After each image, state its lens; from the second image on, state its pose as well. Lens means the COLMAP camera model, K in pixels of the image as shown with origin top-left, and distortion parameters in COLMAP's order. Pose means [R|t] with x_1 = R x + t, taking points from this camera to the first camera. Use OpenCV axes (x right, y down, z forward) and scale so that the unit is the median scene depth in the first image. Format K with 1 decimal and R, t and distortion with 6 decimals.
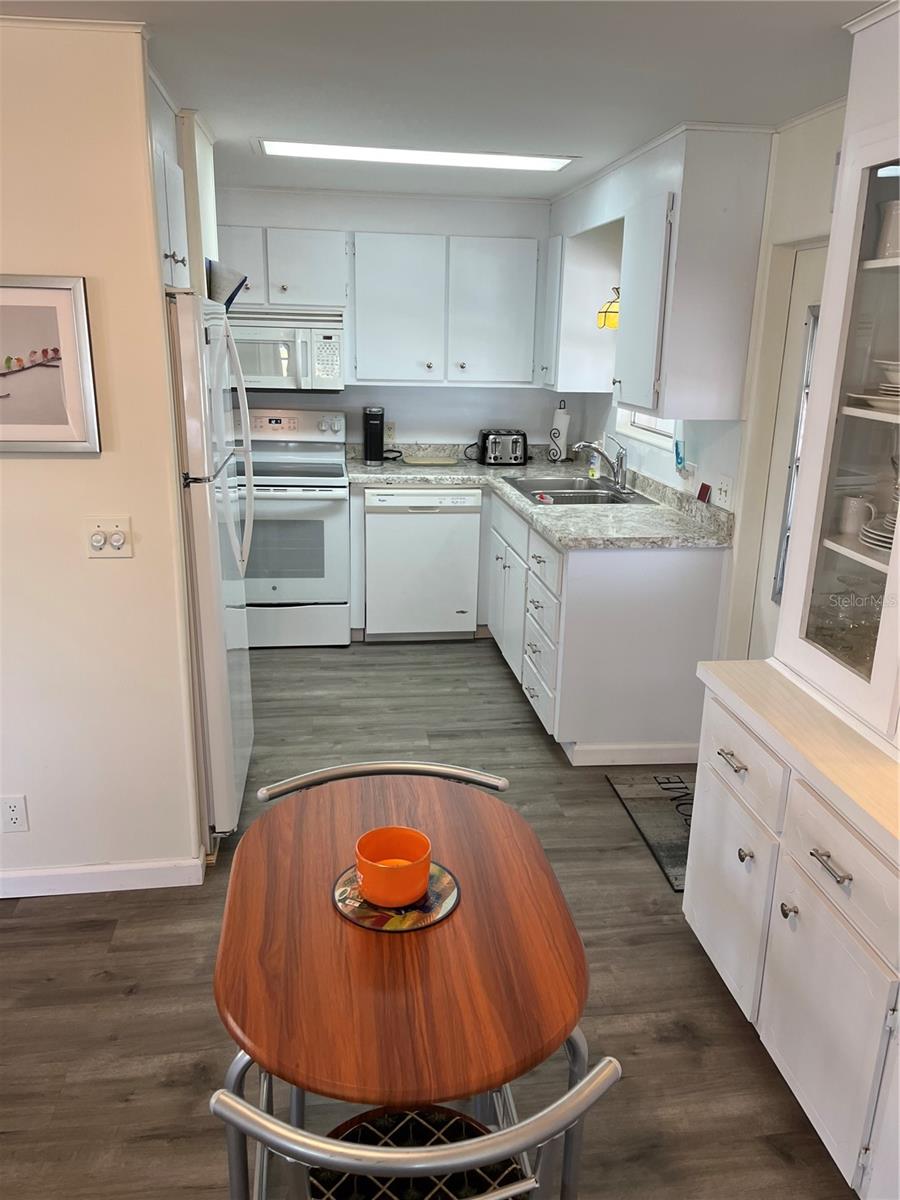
lens RADIAL K [[929.3, 0, 448.7], [0, 929.3, 593.2], [0, 0, 1]] dist [0.100497, -0.138910]
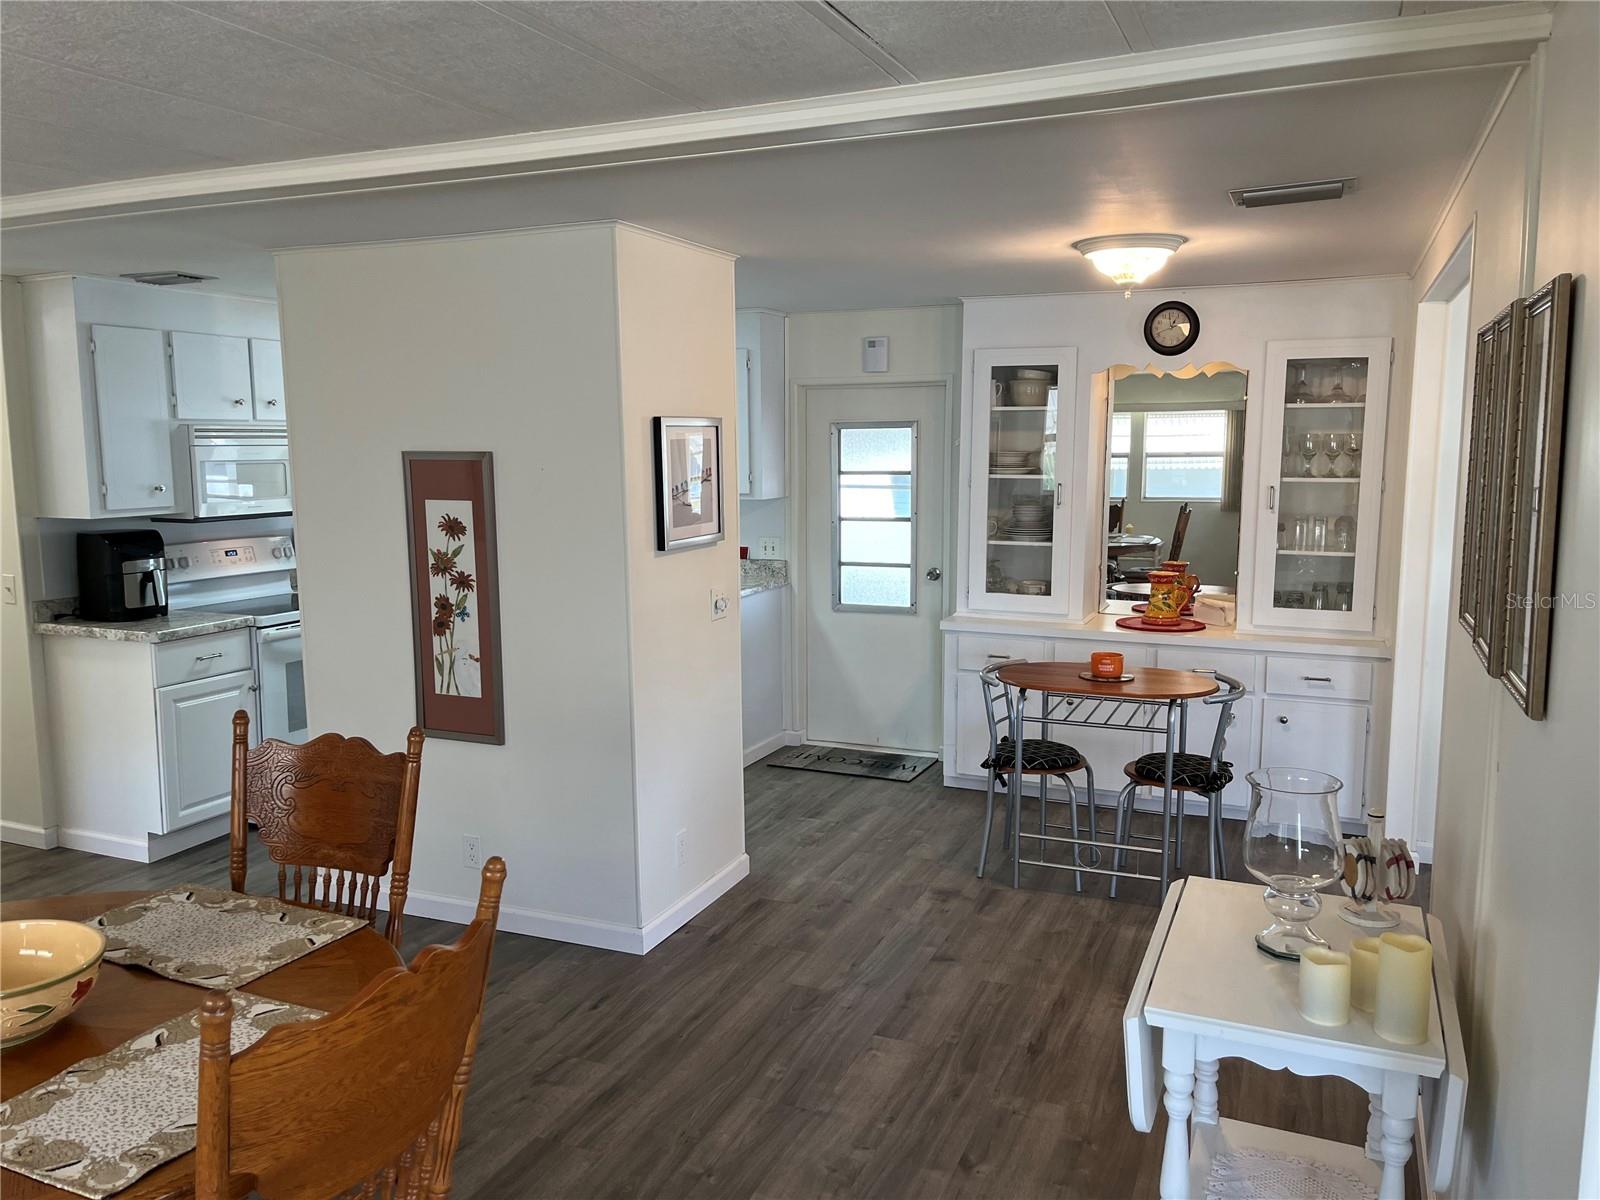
lens RADIAL K [[1239.0, 0, 828.0], [0, 1239.0, 598.0], [0, 0, 1]] dist [0.100497, -0.138910]
pose [[0.494603, -0.139169, 0.857904, -0.951356], [0.249511, 0.968282, 0.013225, -0.027758], [-0.832534, 0.207515, 0.513639, -0.018793]]
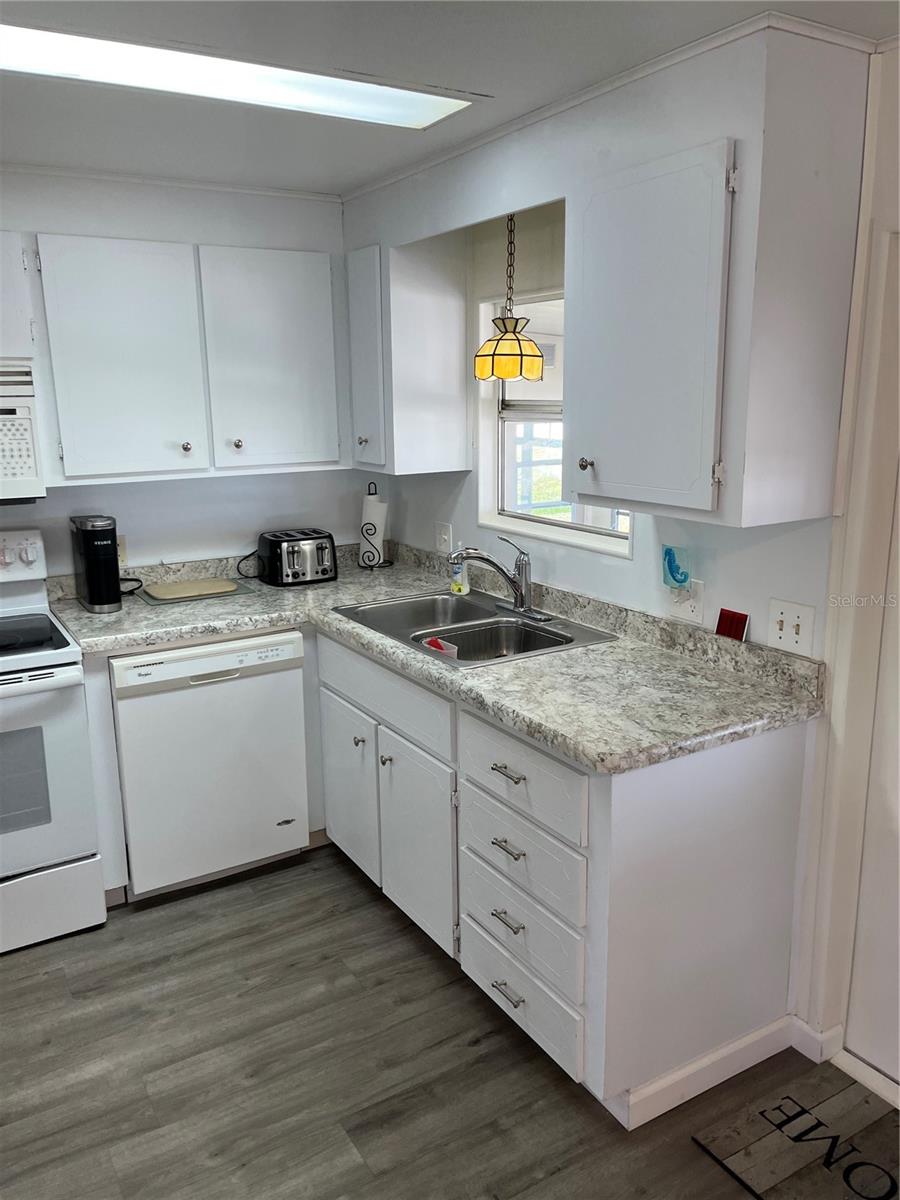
lens RADIAL K [[929.3, 0, 448.7], [0, 929.3, 593.2], [0, 0, 1]] dist [0.100497, -0.138910]
pose [[0.918701, -0.121742, 0.375722, -0.111646], [0.141469, 0.989620, -0.025257, -0.108443], [-0.368747, 0.076357, 0.926388, 0.368006]]
